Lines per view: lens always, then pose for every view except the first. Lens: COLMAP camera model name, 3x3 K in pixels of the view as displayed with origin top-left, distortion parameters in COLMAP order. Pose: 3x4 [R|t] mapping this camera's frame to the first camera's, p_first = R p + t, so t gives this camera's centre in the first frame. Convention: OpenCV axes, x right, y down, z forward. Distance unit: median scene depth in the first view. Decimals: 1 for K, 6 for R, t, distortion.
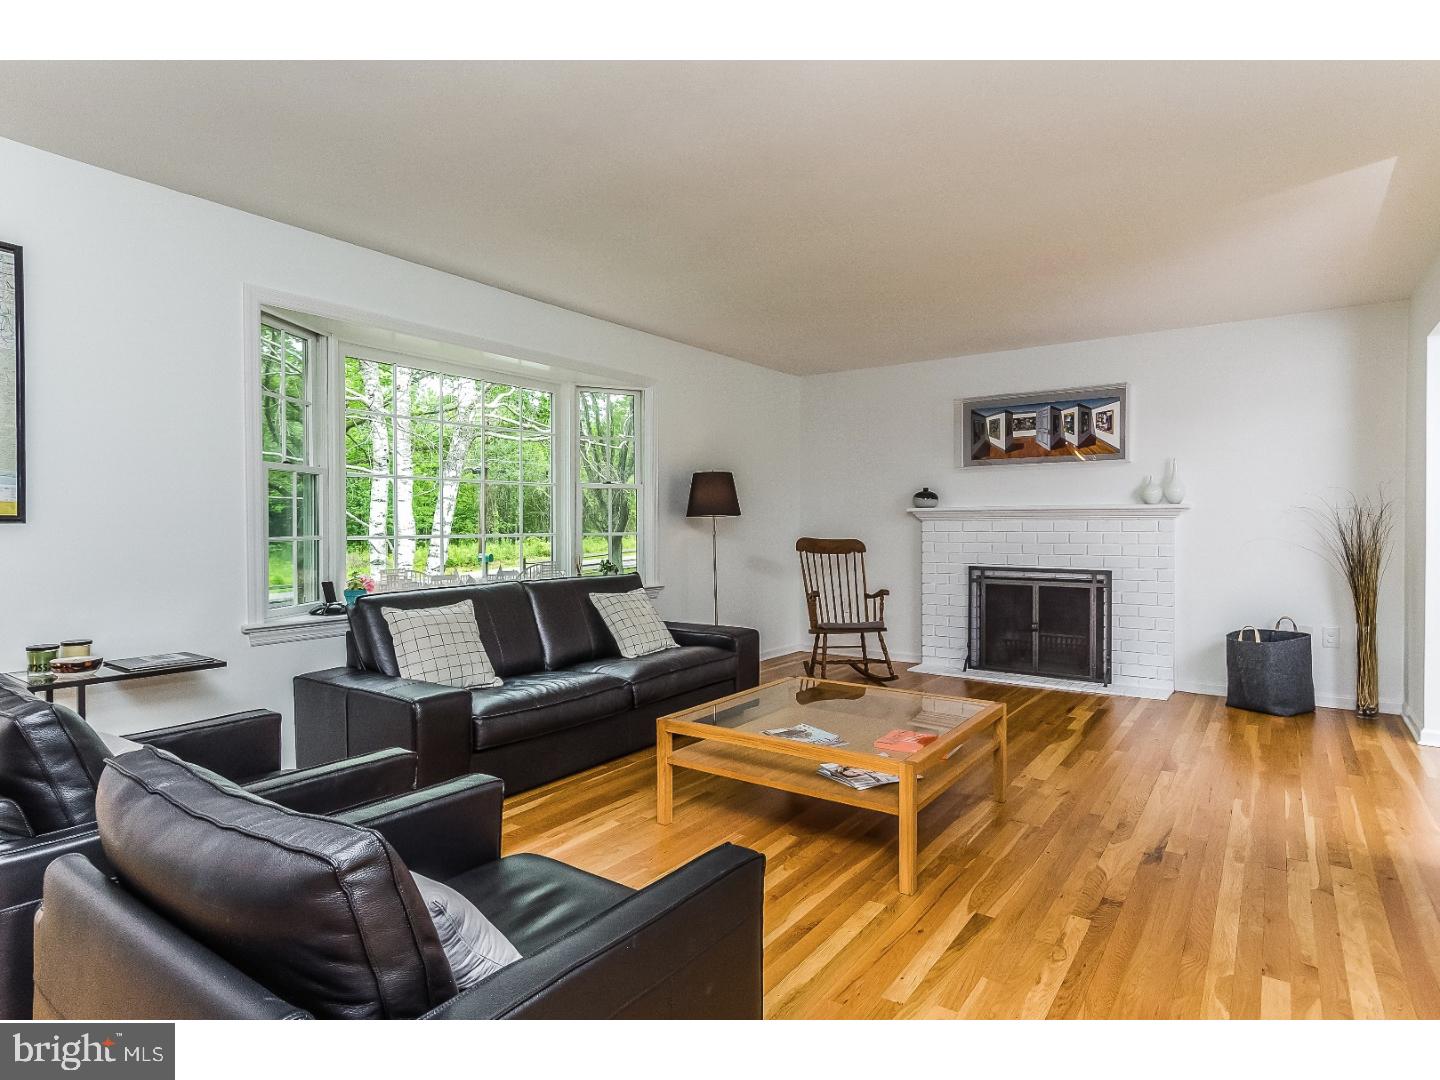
lens RADIAL K [[784.2, 0, 717.8], [0, 784.2, 536.2], [0, 0, 1]] dist [0.006170, 0.000299]
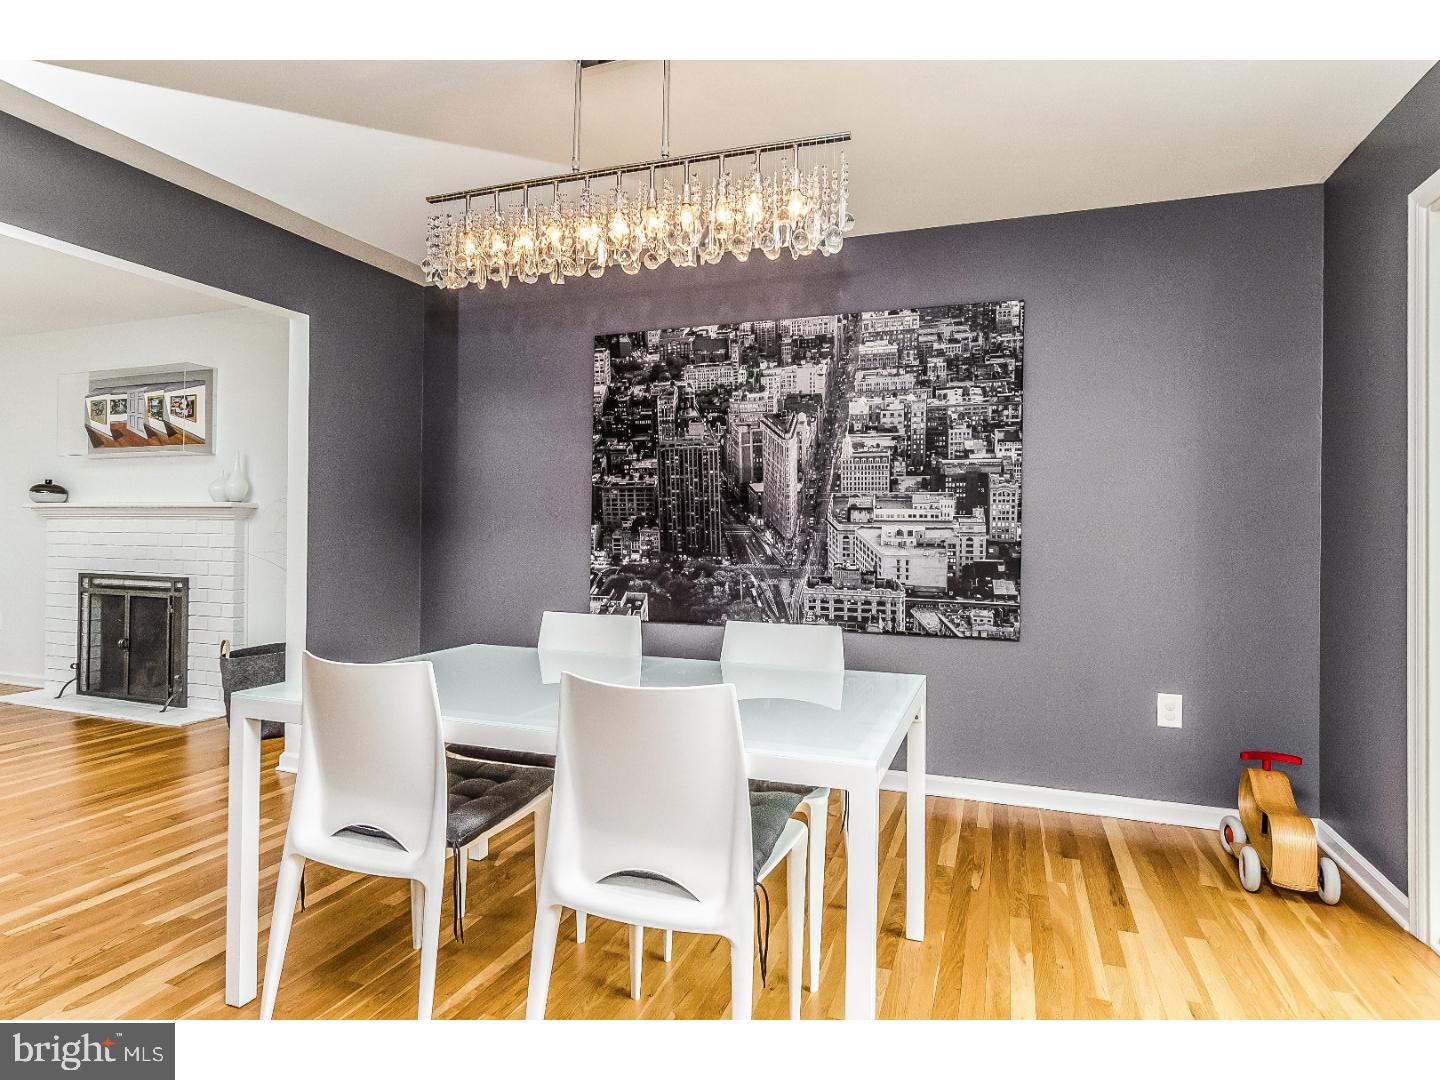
lens RADIAL K [[784.2, 0, 722.8], [0, 784.2, 535.2], [0, 0, 1]] dist [0.006170, 0.000299]
pose [[0.961105, 0.008317, 0.276057, 0.810671], [-0.006279, 0.999946, -0.008265, 0.000219], [-0.276111, 0.006210, 0.961106, -0.006550]]
